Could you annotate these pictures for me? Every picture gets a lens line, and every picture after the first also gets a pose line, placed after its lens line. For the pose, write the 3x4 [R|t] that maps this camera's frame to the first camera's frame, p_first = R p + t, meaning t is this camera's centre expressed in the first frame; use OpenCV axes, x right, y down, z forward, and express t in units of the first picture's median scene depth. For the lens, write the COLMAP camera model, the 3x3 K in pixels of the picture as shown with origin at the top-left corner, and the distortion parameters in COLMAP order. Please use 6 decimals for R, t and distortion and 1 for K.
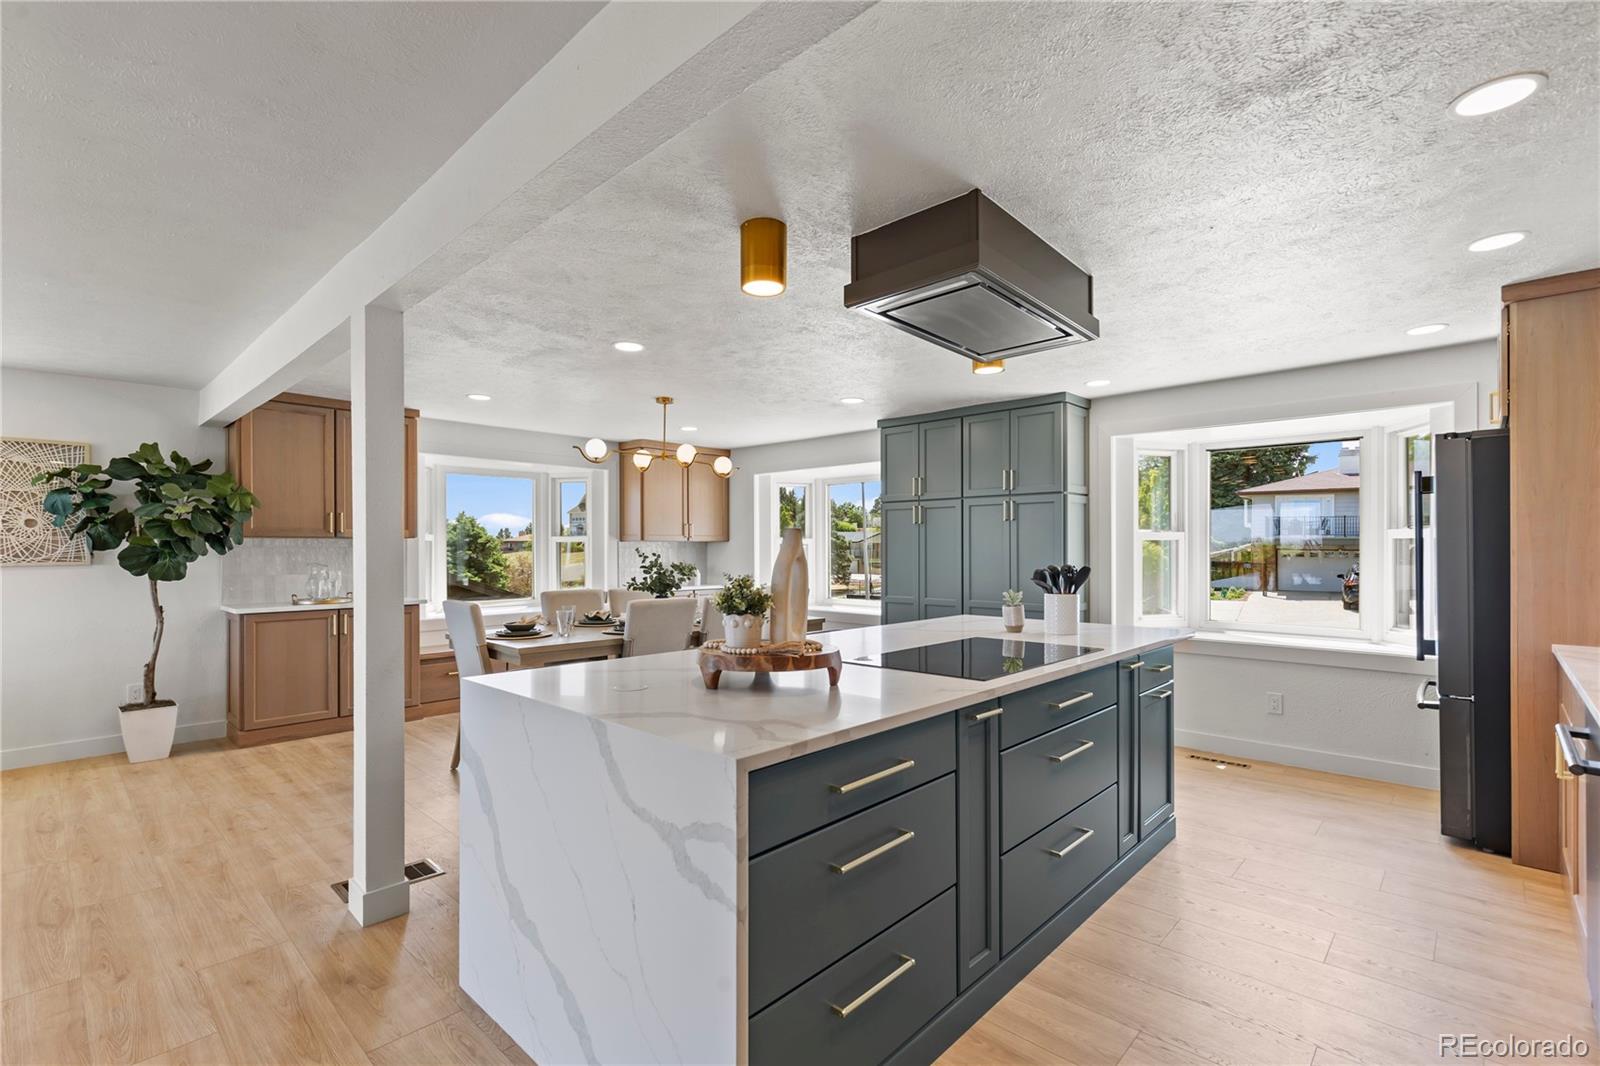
lens RADIAL K [[718.7, 0, 791.1], [0, 718.7, 548.6], [0, 0, 1]] dist [0.004663, 0.000465]
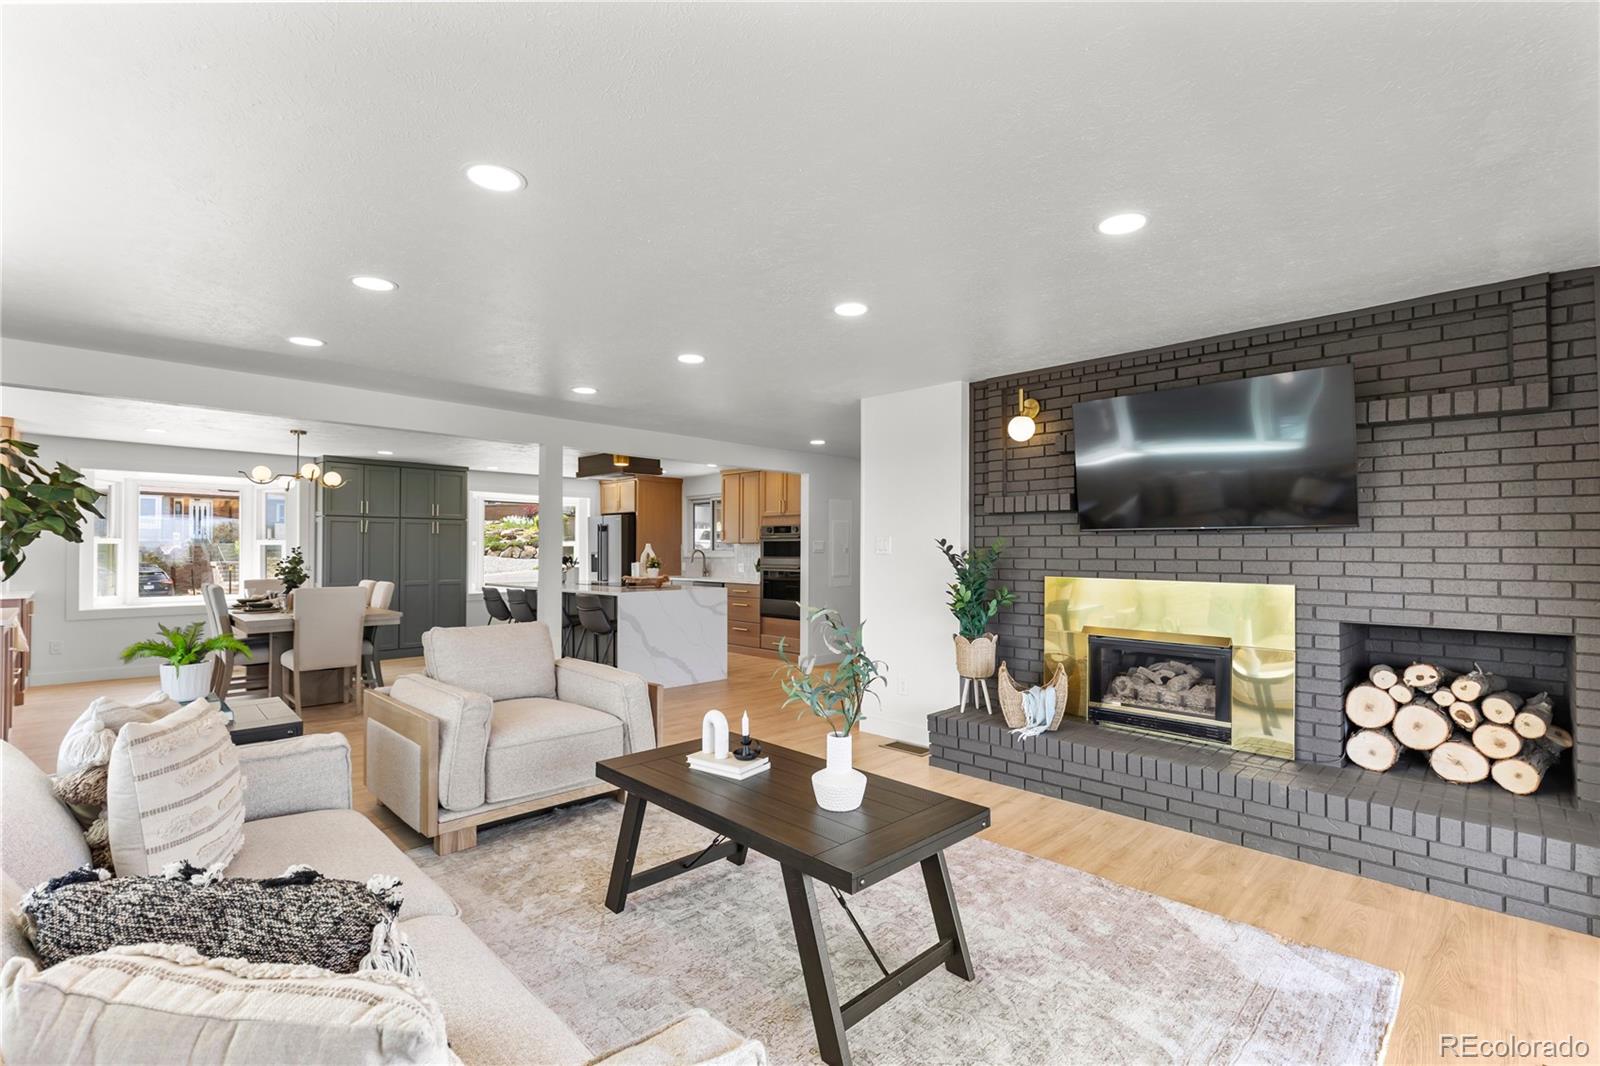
lens RADIAL K [[718.7, 0, 799.3], [0, 718.7, 540.4], [0, 0, 1]] dist [0.004663, 0.000465]
pose [[0.017424, 0.018566, 0.999676, -1.662532], [-0.001607, 0.999827, -0.018540, 0.010353], [-0.999847, -0.001283, 0.017451, 0.107558]]
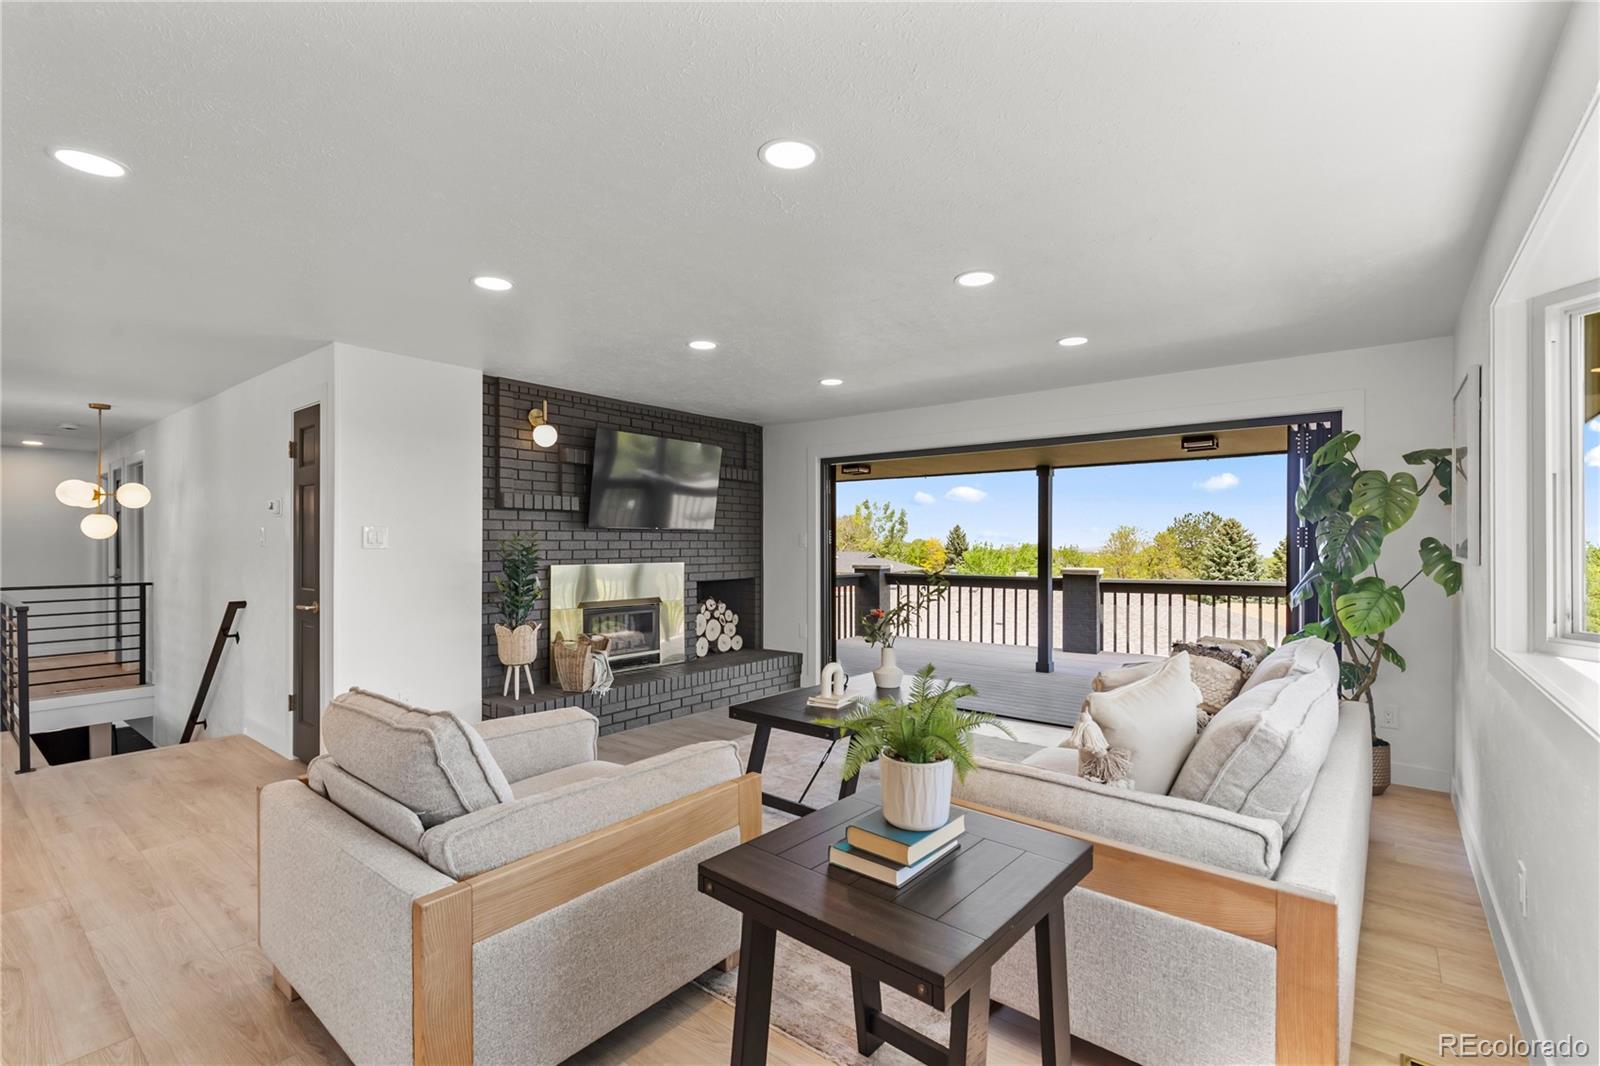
lens RADIAL K [[718.7, 0, 805.6], [0, 718.7, 543.1], [0, 0, 1]] dist [0.004663, 0.000465]
pose [[-0.996195, 0.004934, -0.087009, -0.998315], [0.004644, 0.999983, 0.003530, 0.003047], [0.087025, 0.003113, -0.996201, 0.945975]]
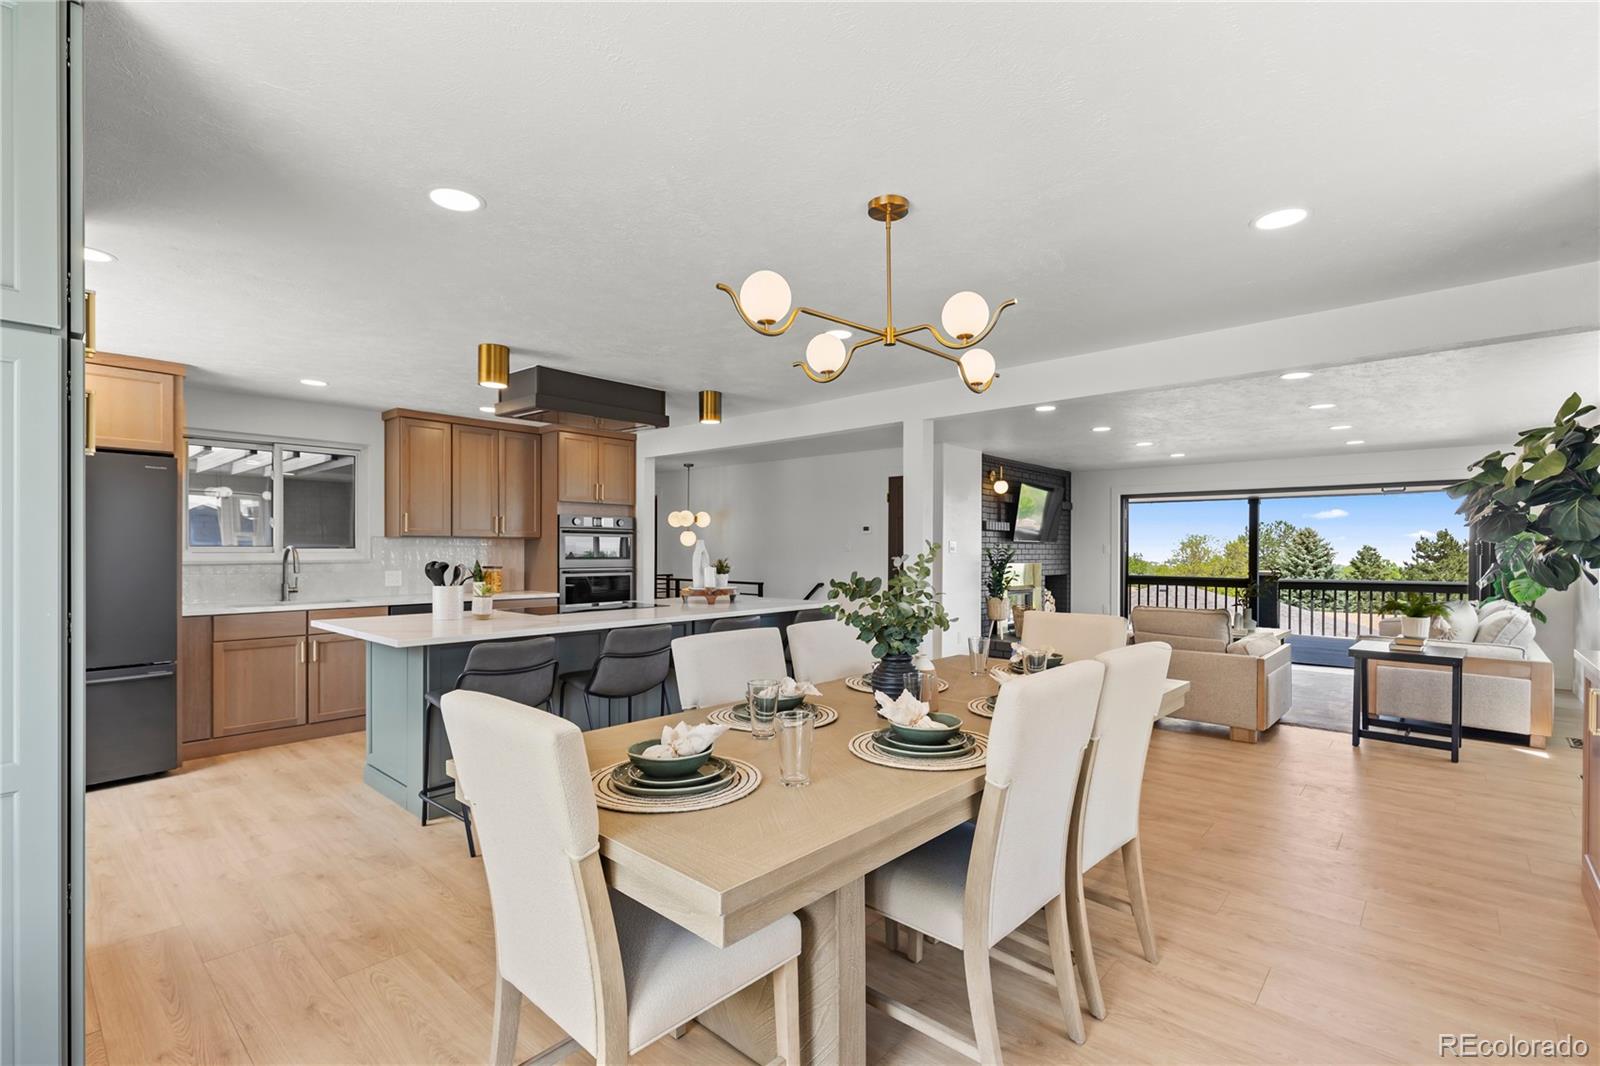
lens RADIAL K [[718.7, 0, 797.1], [0, 718.7, 564.4], [0, 0, 1]] dist [0.004663, 0.000465]
pose [[-0.999758, 0.000133, -0.021986, -0.138656], [-0.000378, 0.999730, 0.023251, -0.000944], [0.021983, 0.023253, -0.999488, 1.668850]]
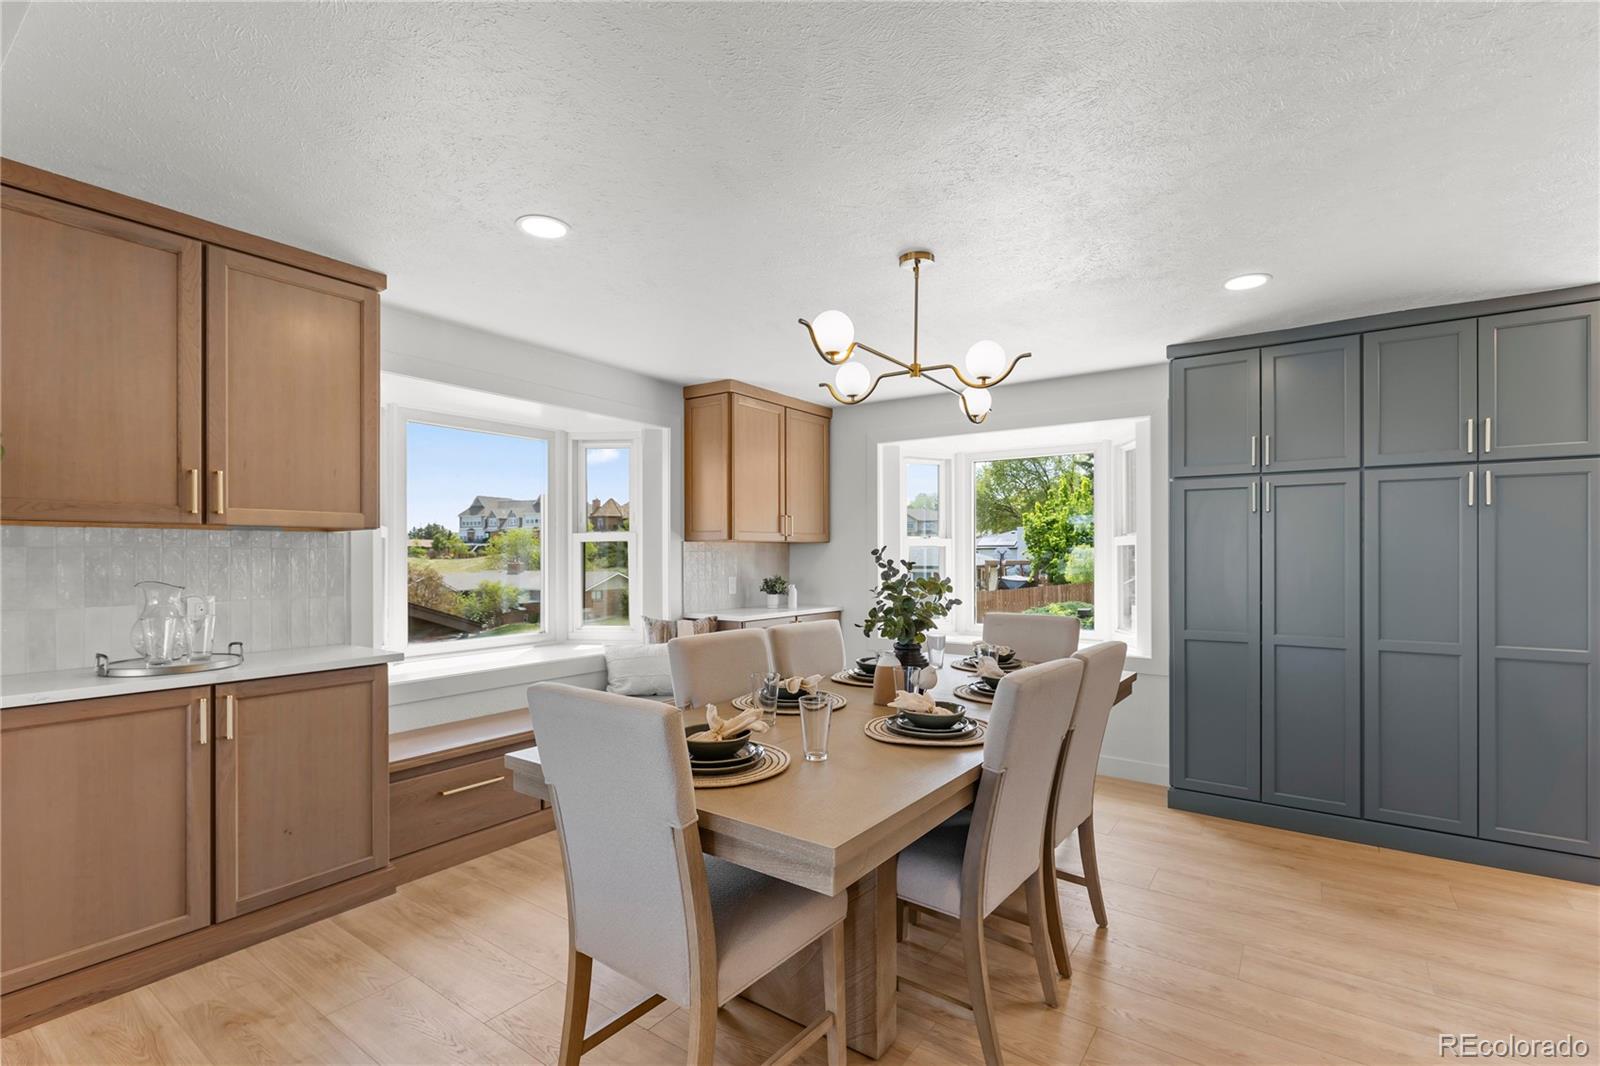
lens RADIAL K [[718.7, 0, 794.4], [0, 718.7, 558.9], [0, 0, 1]] dist [0.004663, 0.000465]
pose [[0.992074, 0.002176, 0.125640, -0.373640], [-0.003238, 0.999961, 0.008247, 0.000716], [-0.125617, -0.008589, 0.992042, 0.585089]]
